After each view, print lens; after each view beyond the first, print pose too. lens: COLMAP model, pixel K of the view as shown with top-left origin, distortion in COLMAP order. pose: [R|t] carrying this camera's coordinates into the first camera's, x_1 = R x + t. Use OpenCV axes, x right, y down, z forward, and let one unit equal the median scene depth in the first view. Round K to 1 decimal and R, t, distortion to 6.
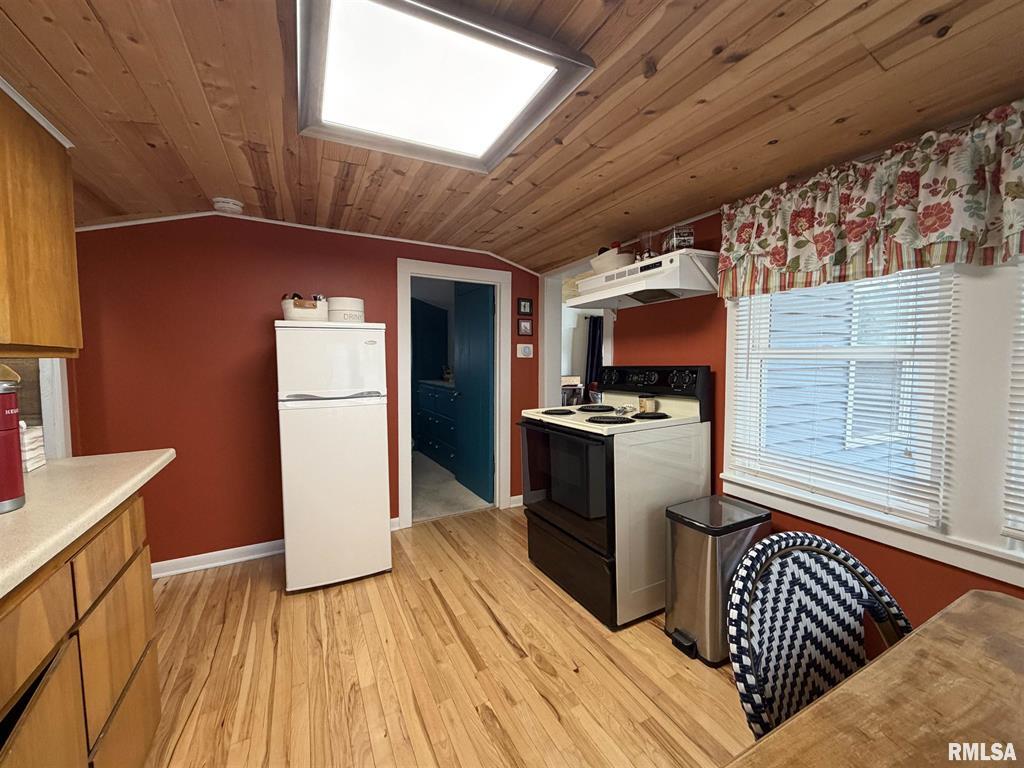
lens RADIAL K [[419.8, 0, 513.1], [0, 419.8, 383.1], [0, 0, 1]] dist [0.000187, -0.000281]
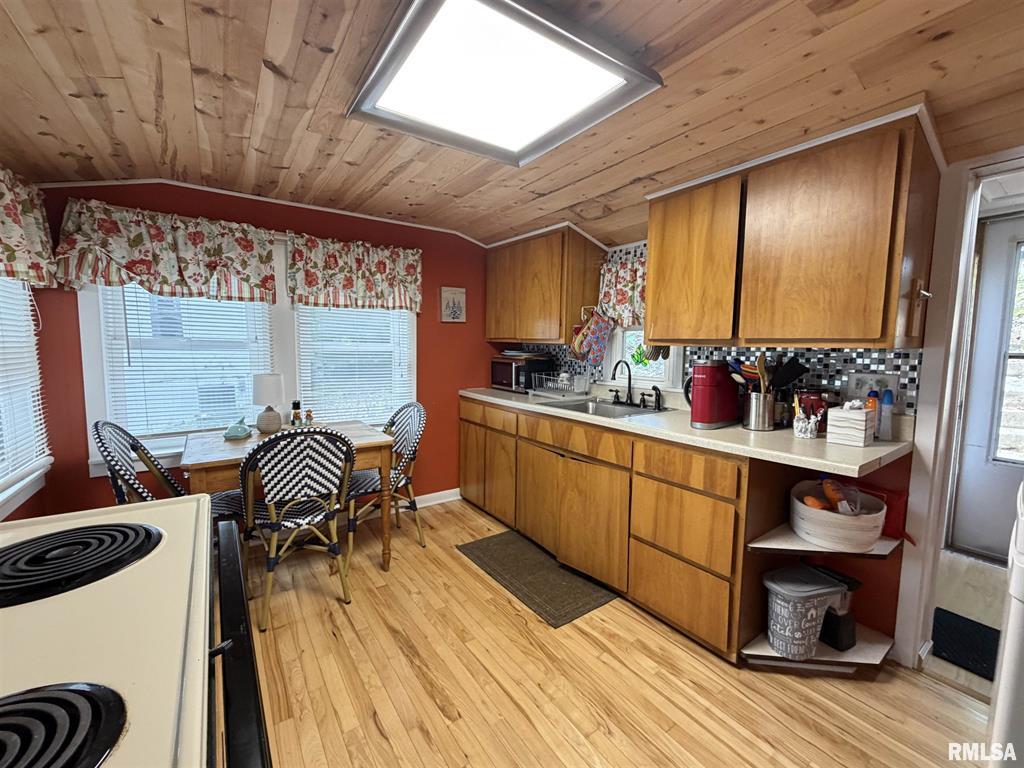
lens RADIAL K [[419.8, 0, 513.1], [0, 419.8, 383.1], [0, 0, 1]] dist [0.000187, -0.000281]
pose [[-0.989372, 0.013734, -0.144758, -0.054366], [-0.008519, 0.988345, 0.151995, -0.085349], [0.145159, 0.151612, -0.977723, 1.293003]]
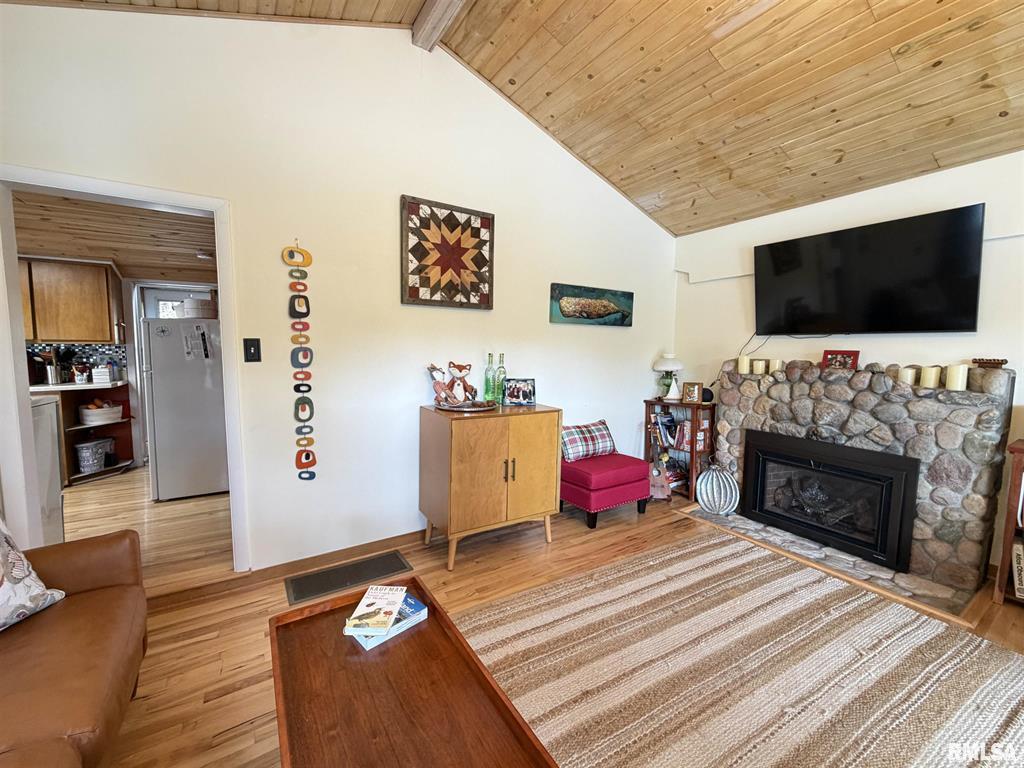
lens RADIAL K [[419.8, 0, 513.1], [0, 419.8, 383.1], [0, 0, 1]] dist [0.000187, -0.000281]
pose [[0.091533, 0.087737, -0.991929, 1.302250], [-0.061569, 0.994704, 0.082301, -0.133849], [0.993897, 0.053539, 0.096451, 2.324706]]
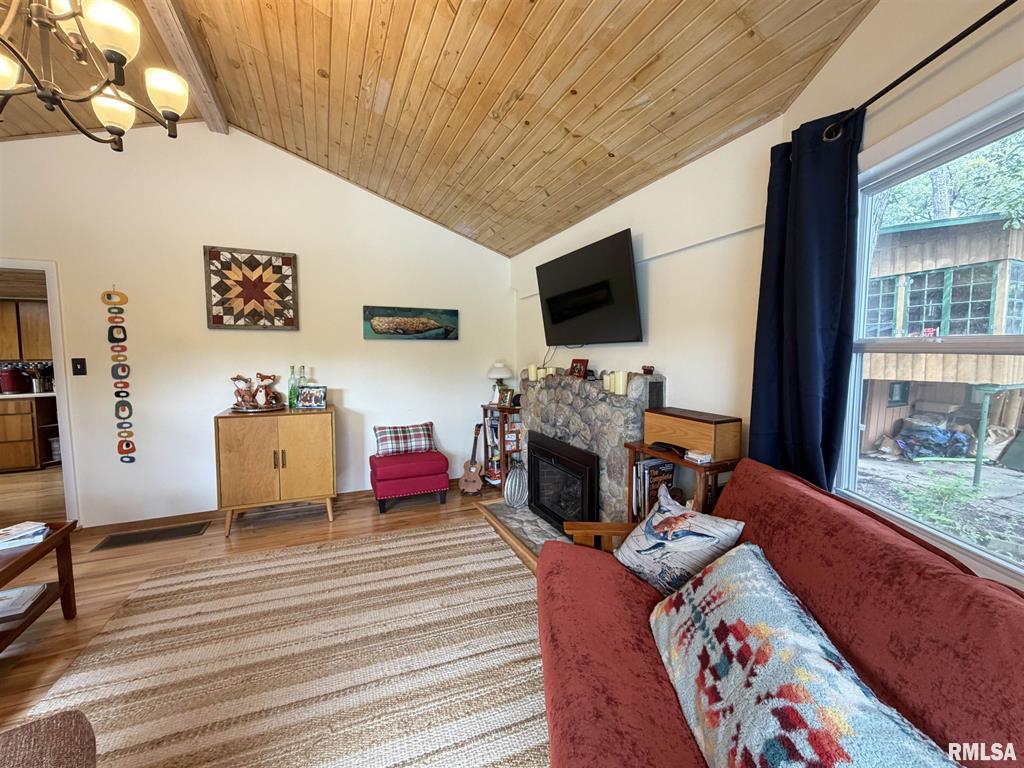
lens RADIAL K [[419.8, 0, 513.1], [0, 419.8, 383.1], [0, 0, 1]] dist [0.000187, -0.000281]
pose [[-0.054180, 0.067858, -0.996223, 1.575938], [-0.045008, 0.996508, 0.070326, -0.204848], [0.997516, 0.048649, -0.050936, 3.383482]]
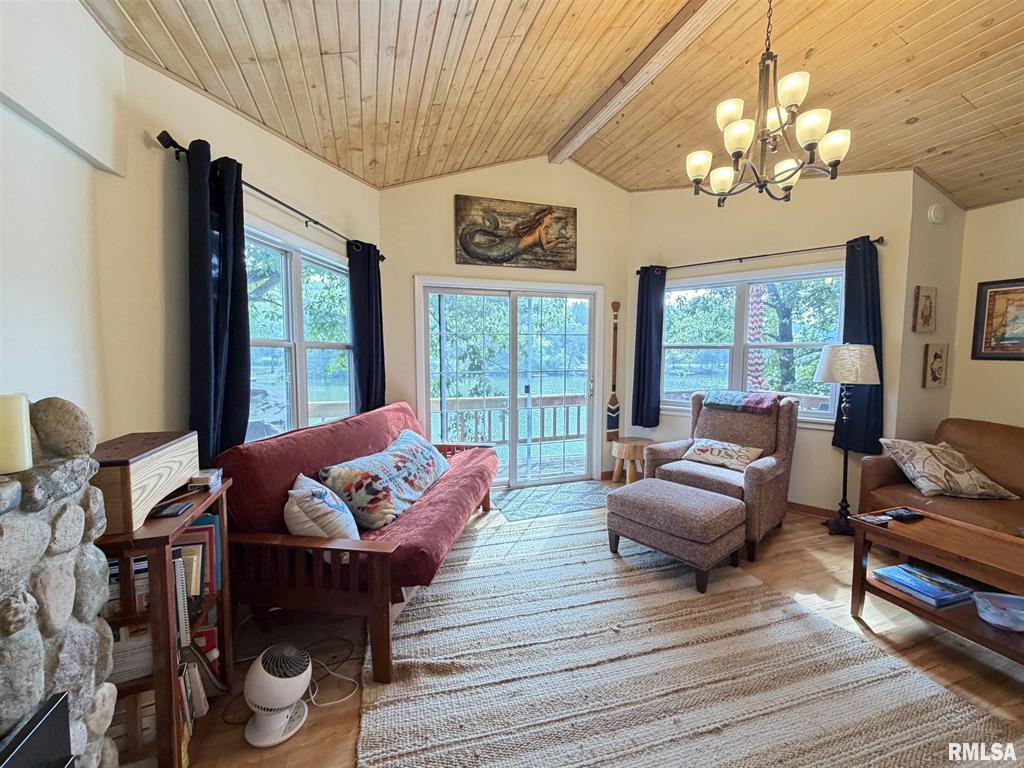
lens RADIAL K [[419.8, 0, 513.1], [0, 419.8, 383.1], [0, 0, 1]] dist [0.000187, -0.000281]
pose [[0.143425, -0.076041, 0.986735, -0.044445], [0.048889, 0.996371, 0.069678, -0.178882], [-0.988453, 0.038247, 0.146623, 3.123422]]
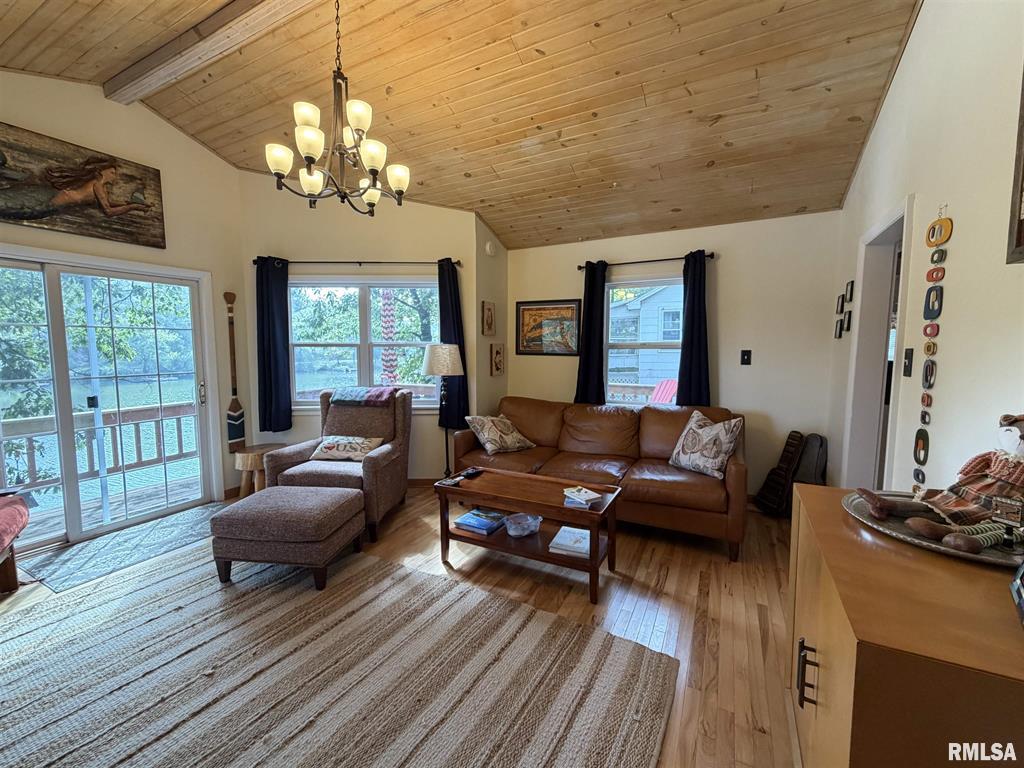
lens RADIAL K [[419.8, 0, 513.1], [0, 419.8, 383.1], [0, 0, 1]] dist [0.000187, -0.000281]
pose [[-0.575252, -0.070482, 0.814934, -0.089906], [0.039994, 0.992666, 0.114085, -0.180598], [-0.816998, 0.098220, -0.568214, 2.975853]]
